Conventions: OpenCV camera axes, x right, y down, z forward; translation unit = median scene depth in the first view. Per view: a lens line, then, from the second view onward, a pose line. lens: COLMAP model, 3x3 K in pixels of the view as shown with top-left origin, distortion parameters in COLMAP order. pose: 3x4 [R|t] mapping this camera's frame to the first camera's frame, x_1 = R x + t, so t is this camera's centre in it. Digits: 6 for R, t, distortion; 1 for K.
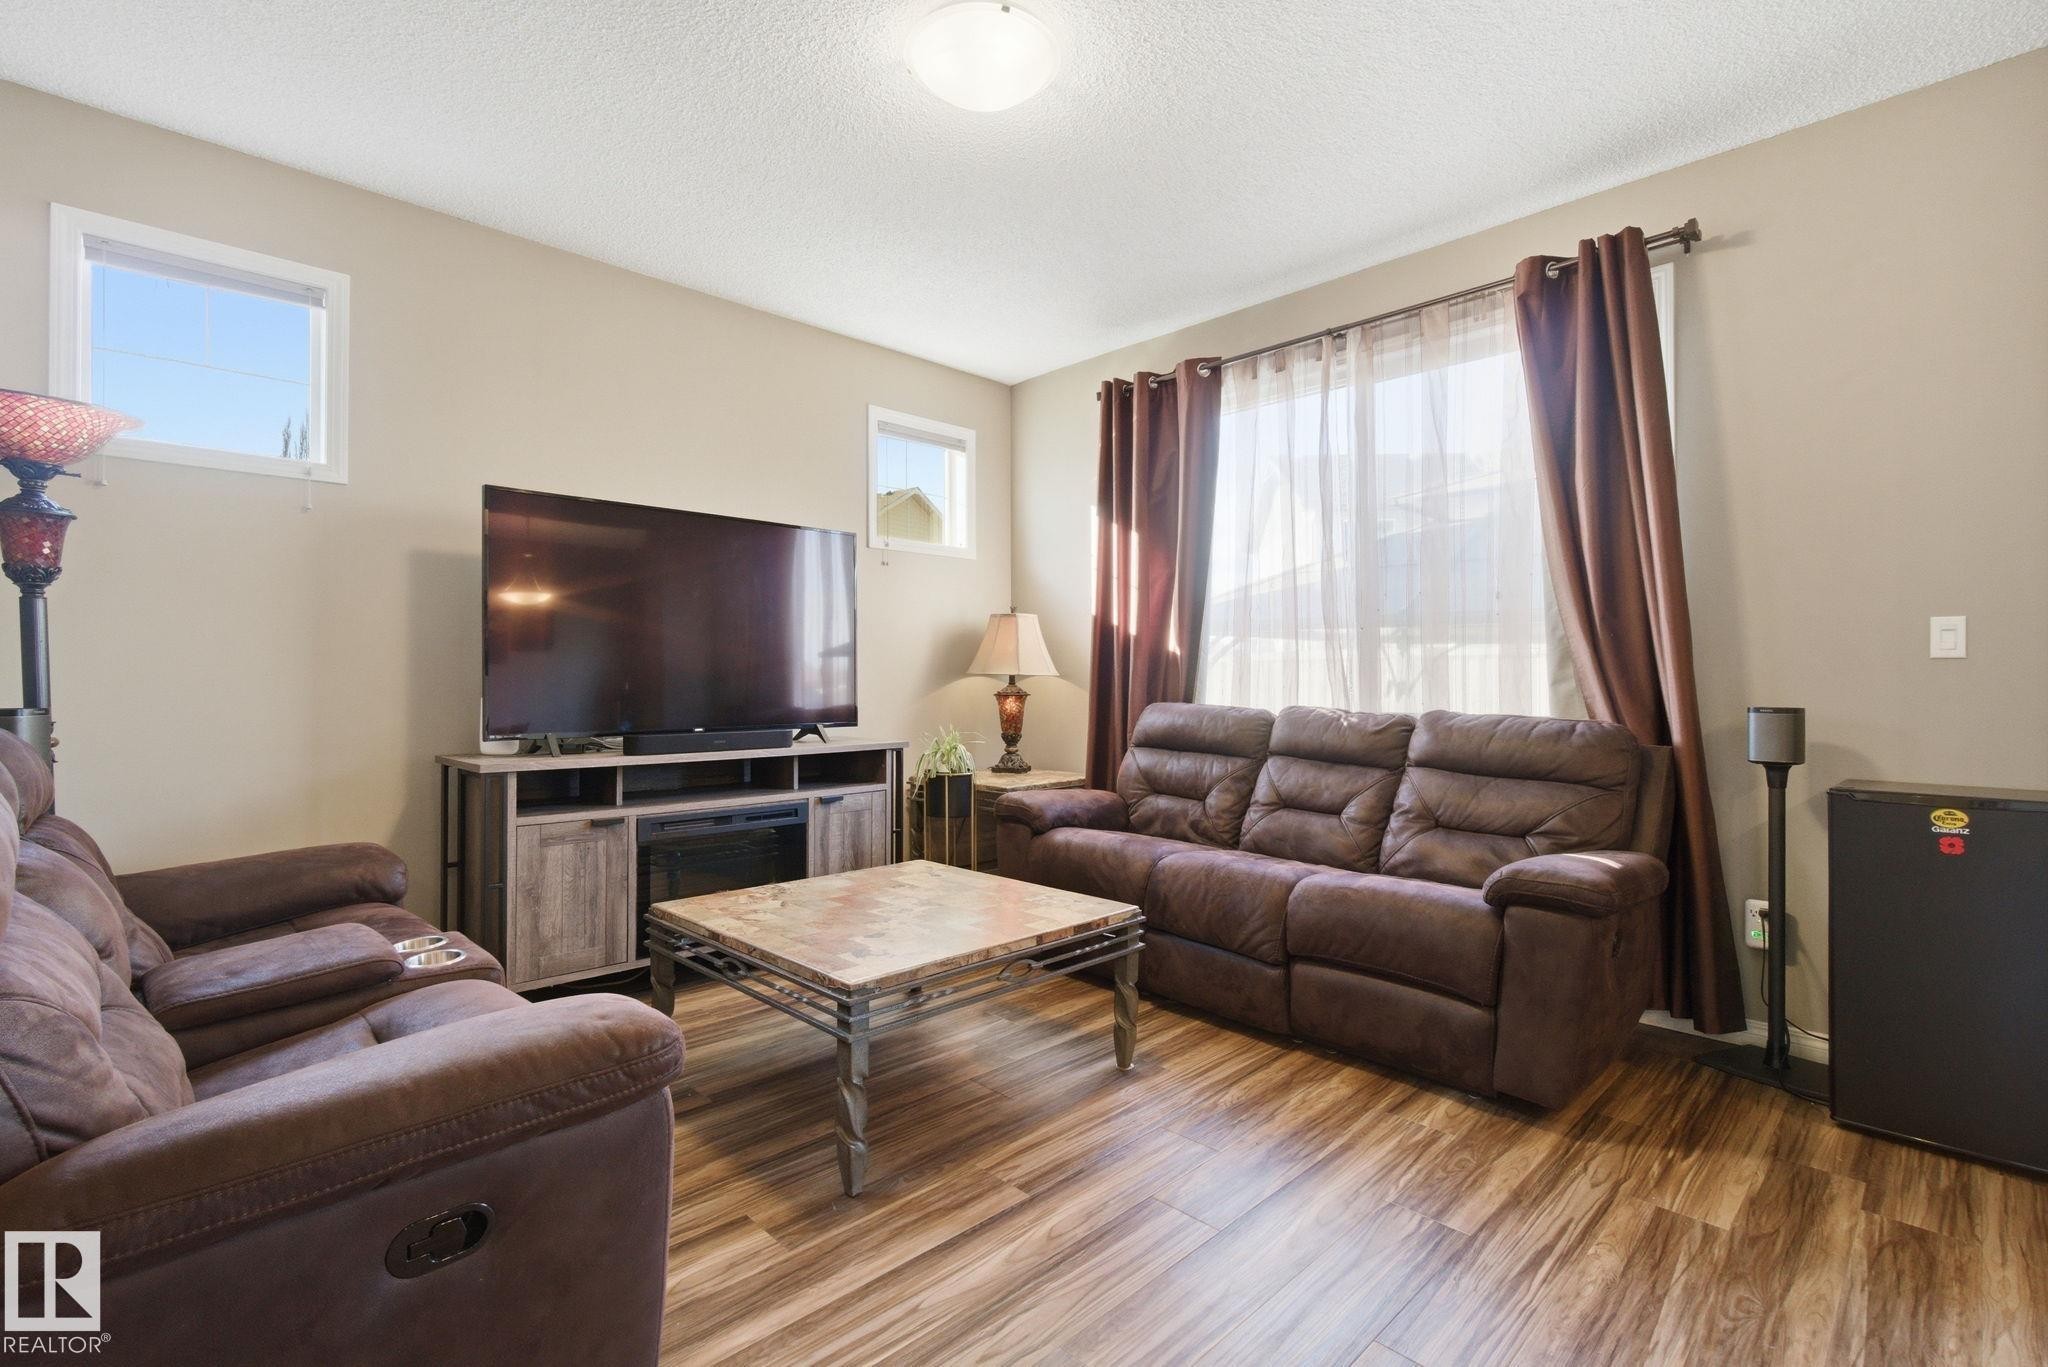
lens RADIAL K [[977.1, 0, 1024.5], [0, 977.1, 674.9], [0, 0, 1]] dist [0.005297, 0.000380]
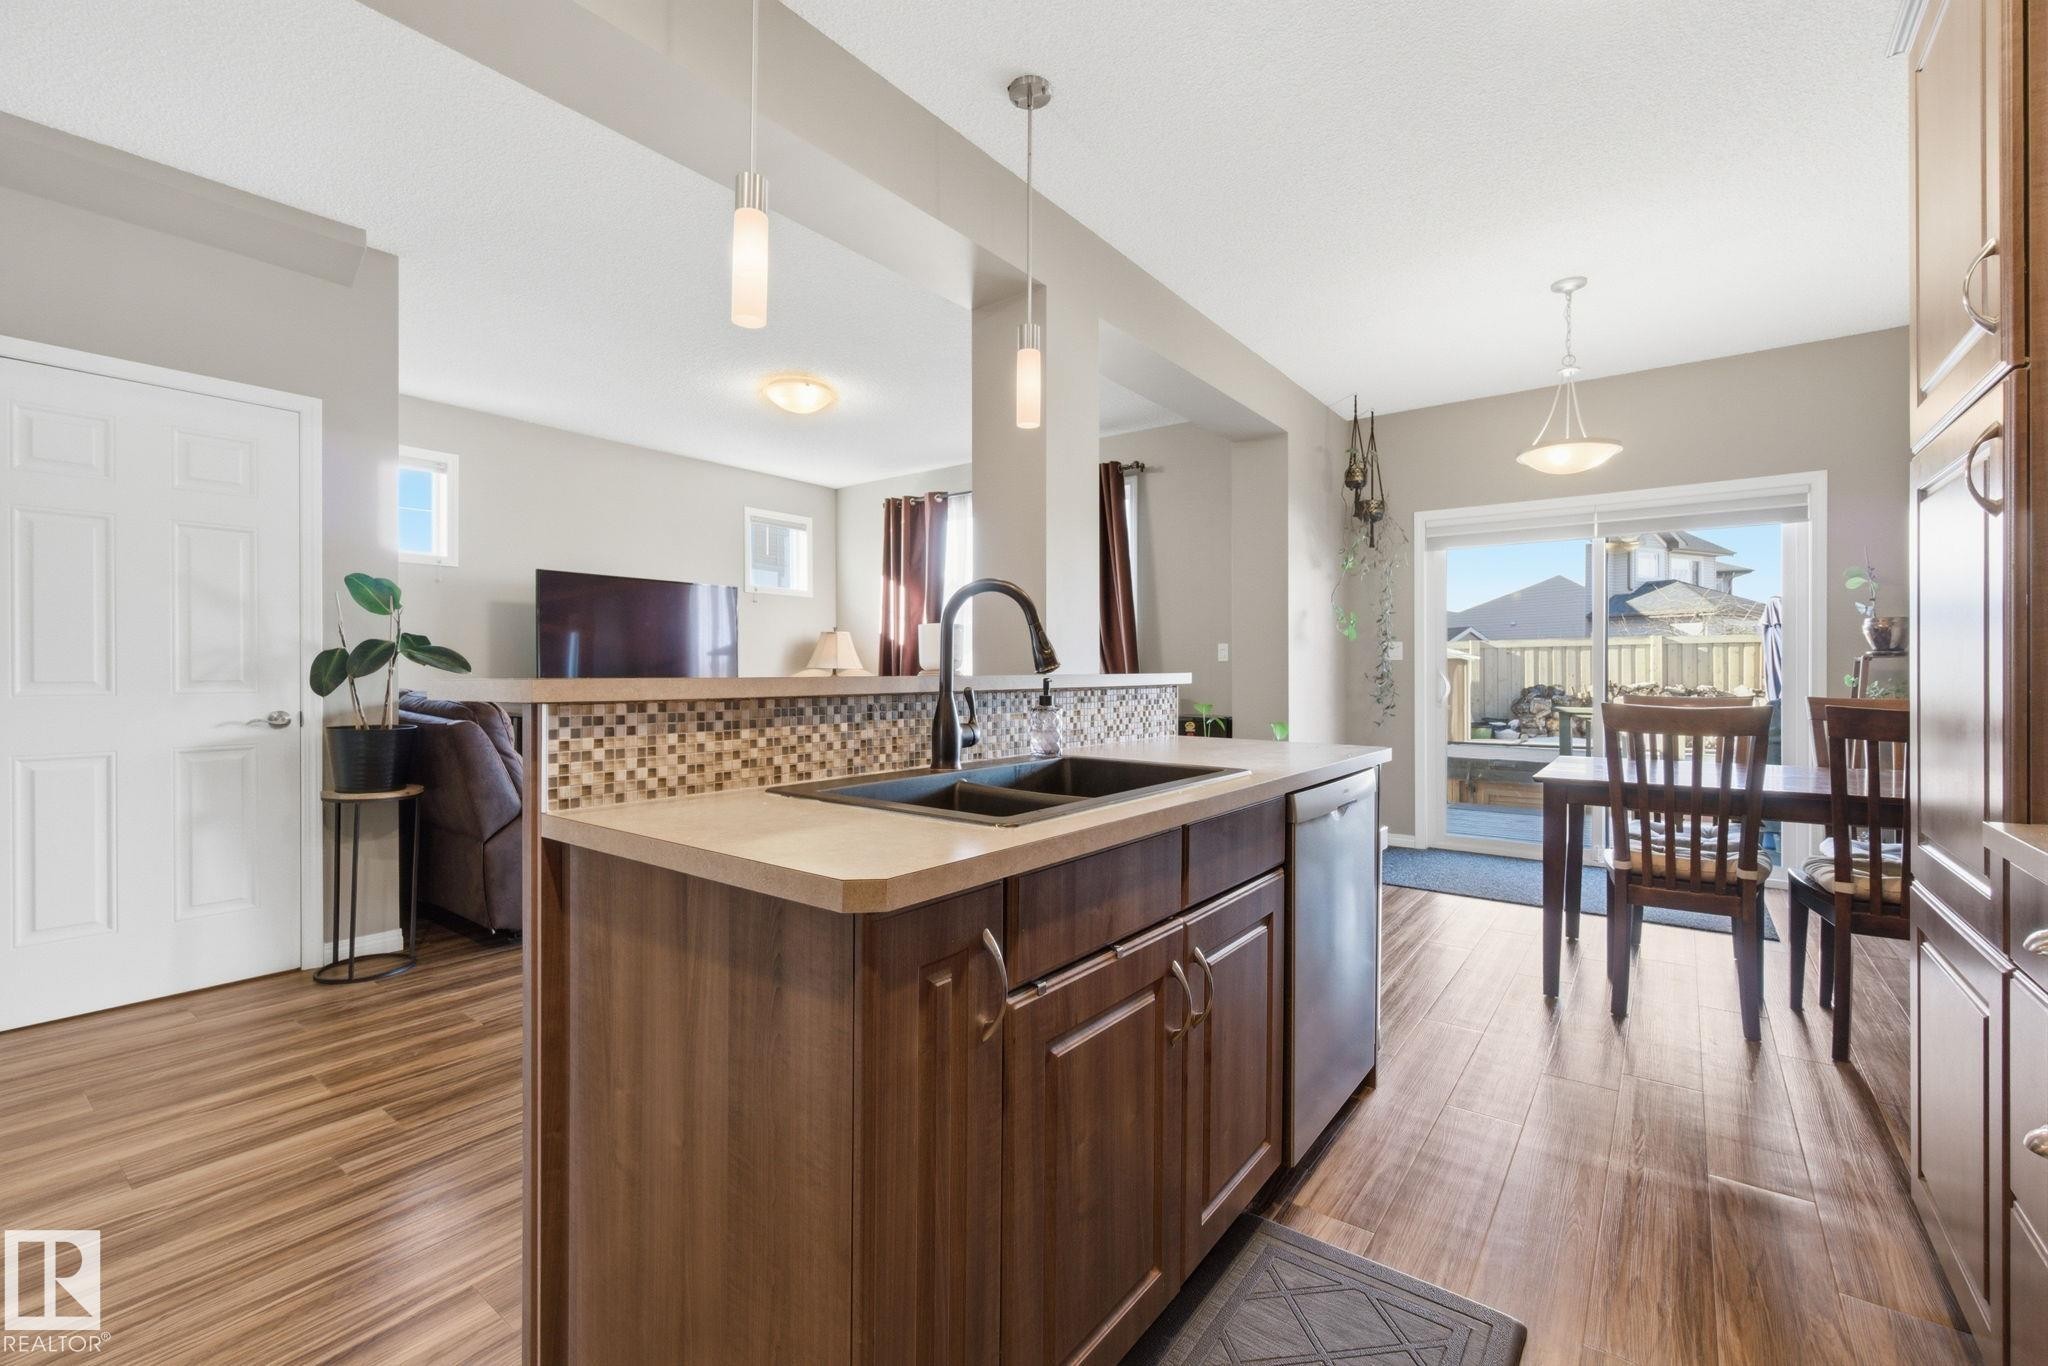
lens RADIAL K [[883.9, 0, 1015.8], [0, 883.9, 672.3], [0, 0, 1]] dist [-0.002566, 0.000373]
pose [[0.988987, -0.003145, 0.147969, 0.081766], [0.001644, 0.999946, 0.010267, -0.008893], [-0.147993, -0.009911, 0.988939, -0.624568]]
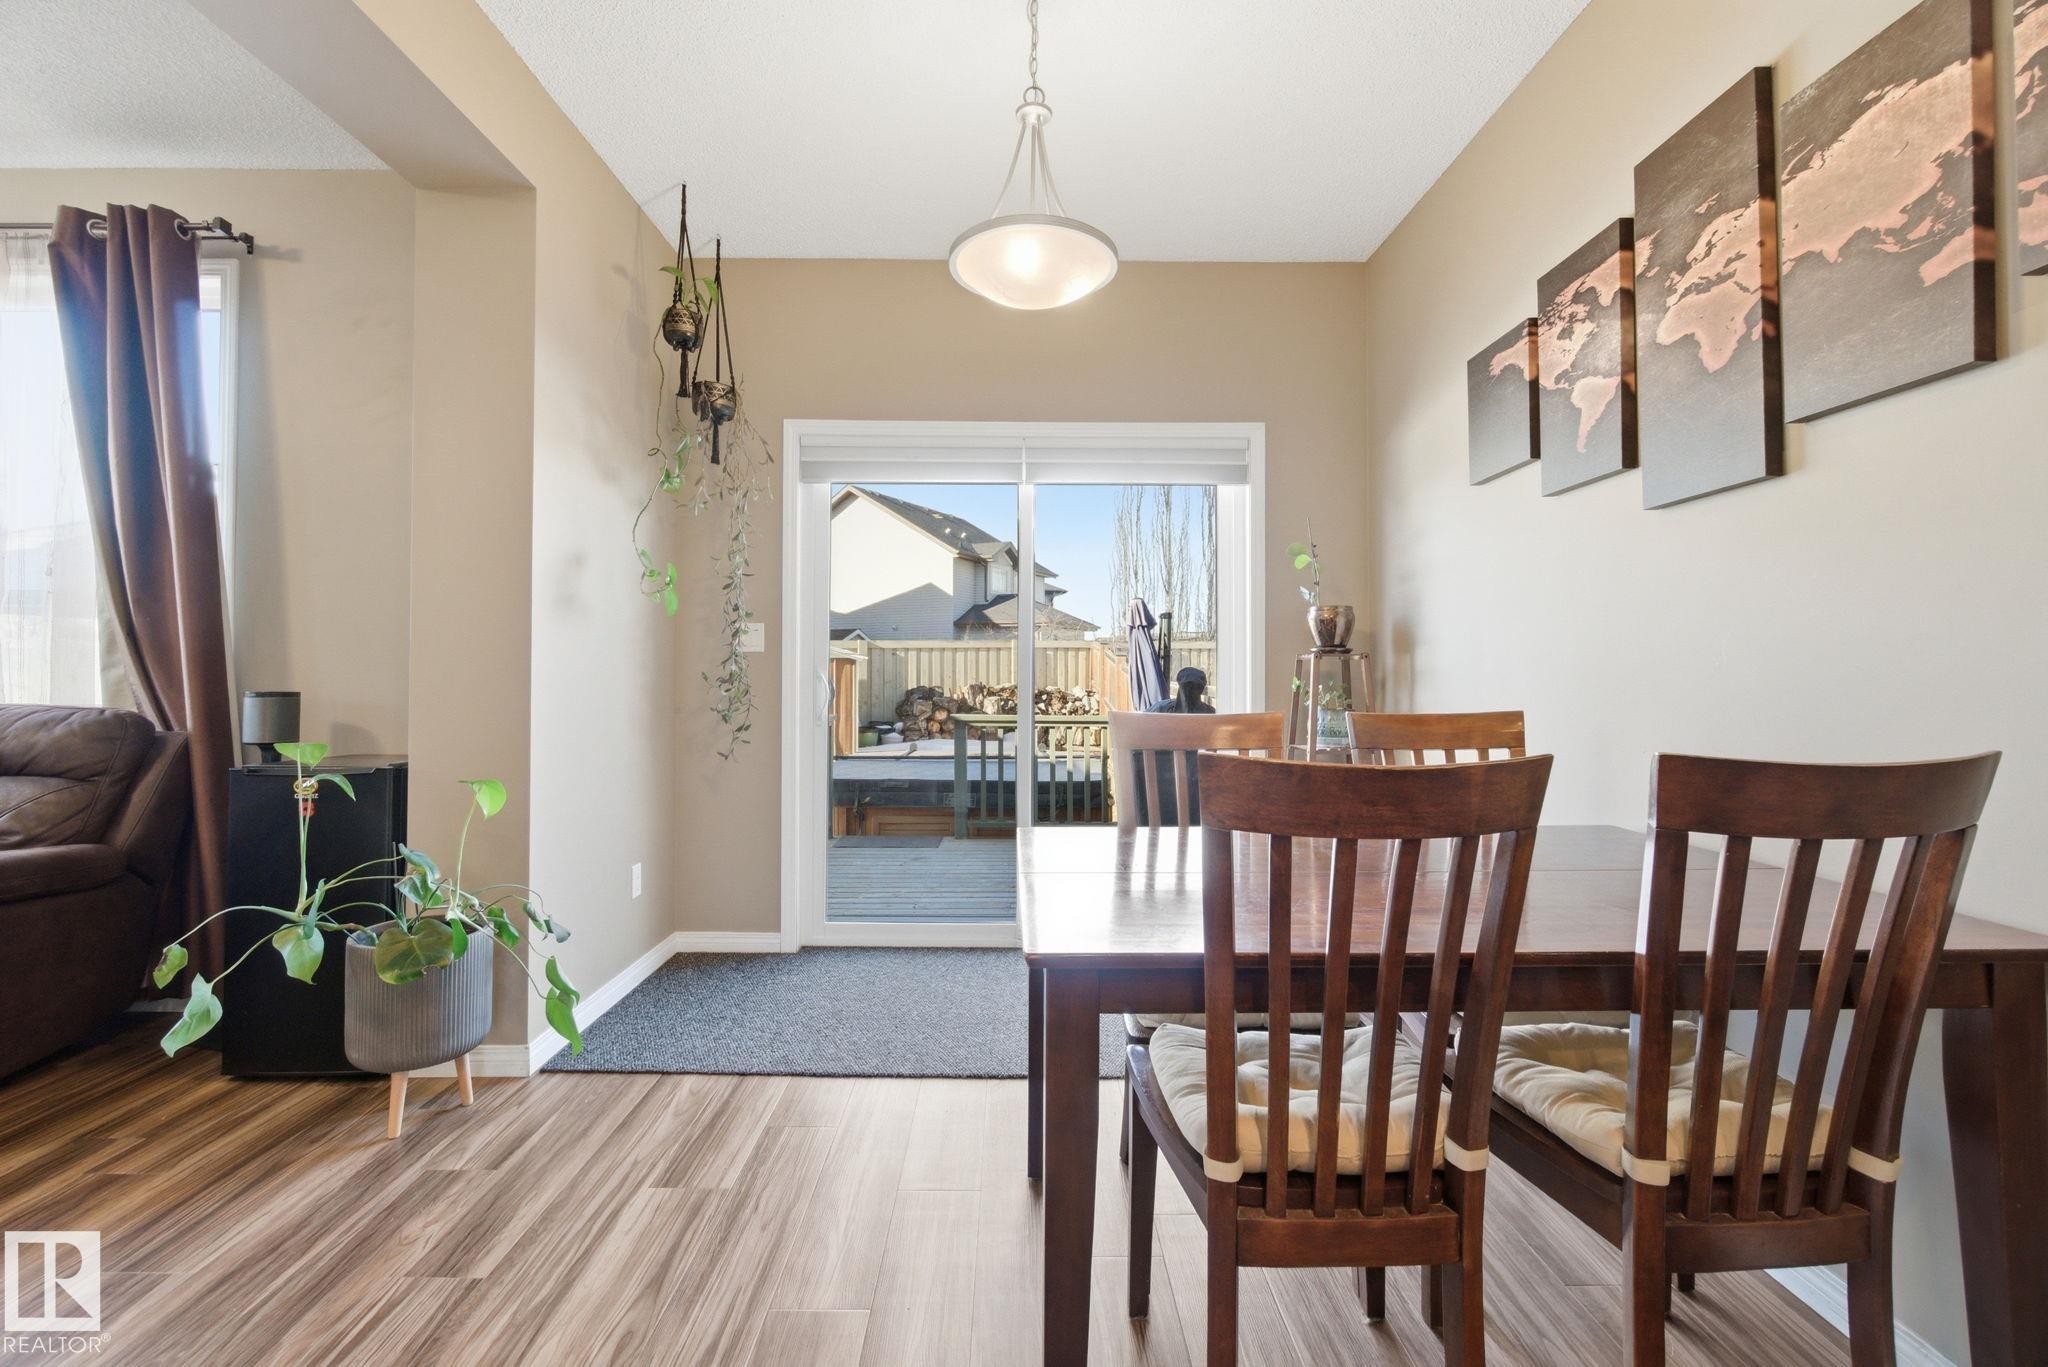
lens RADIAL K [[883.9, 0, 1029.4], [0, 883.9, 669.0], [0, 0, 1]] dist [-0.002566, 0.000373]
pose [[0.684241, 0.004399, 0.729242, 0.400165], [-0.009396, 0.999952, 0.002784, -0.001650], [-0.729195, -0.008757, 0.684250, -0.172554]]
